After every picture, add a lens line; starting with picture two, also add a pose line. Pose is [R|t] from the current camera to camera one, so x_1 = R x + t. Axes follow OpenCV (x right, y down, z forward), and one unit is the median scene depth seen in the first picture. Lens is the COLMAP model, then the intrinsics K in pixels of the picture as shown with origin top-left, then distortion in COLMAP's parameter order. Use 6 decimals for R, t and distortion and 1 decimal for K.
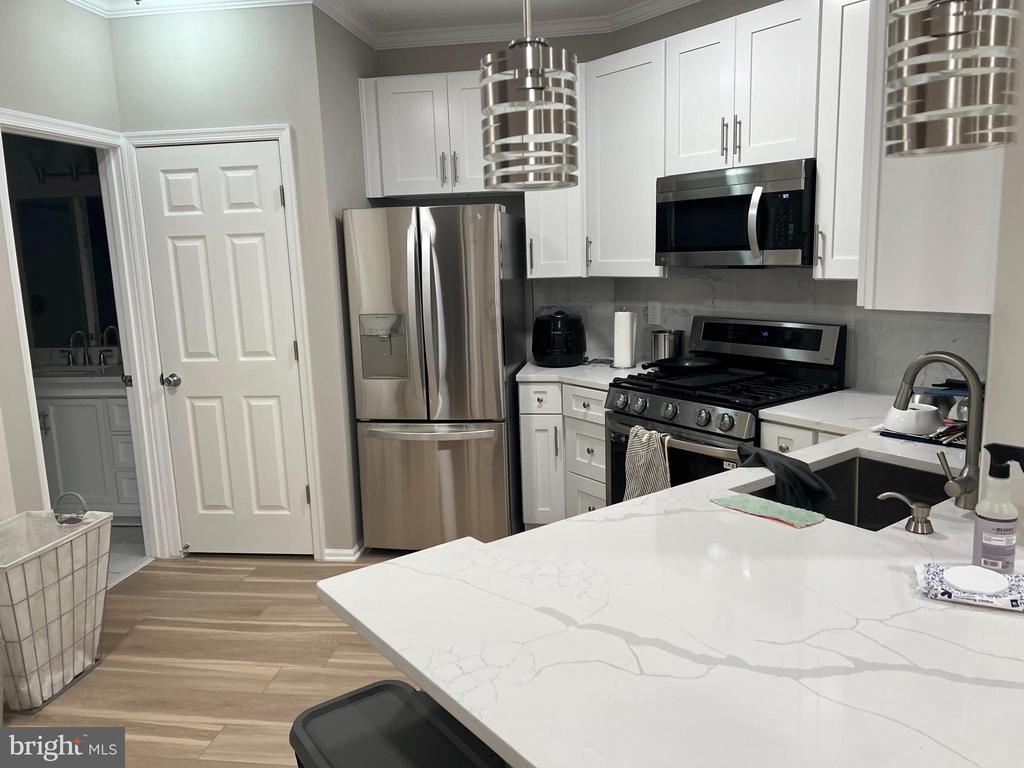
lens RADIAL K [[777.9, 0, 507.3], [0, 777.9, 381.8], [0, 0, 1]] dist [0.070118, -0.054825]
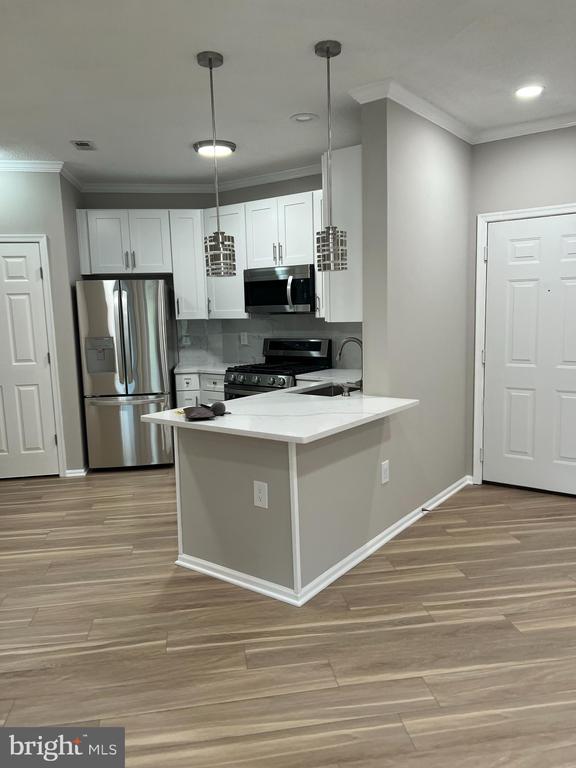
lens RADIAL K [[583.4, 0, 291.8], [0, 583.4, 382.7], [0, 0, 1]] dist [0.070118, -0.054825]
pose [[0.956639, -0.027268, 0.289996, -0.141890], [0.042826, 0.997956, -0.047440, 0.112479], [-0.288110, 0.057803, 0.955851, -0.484851]]
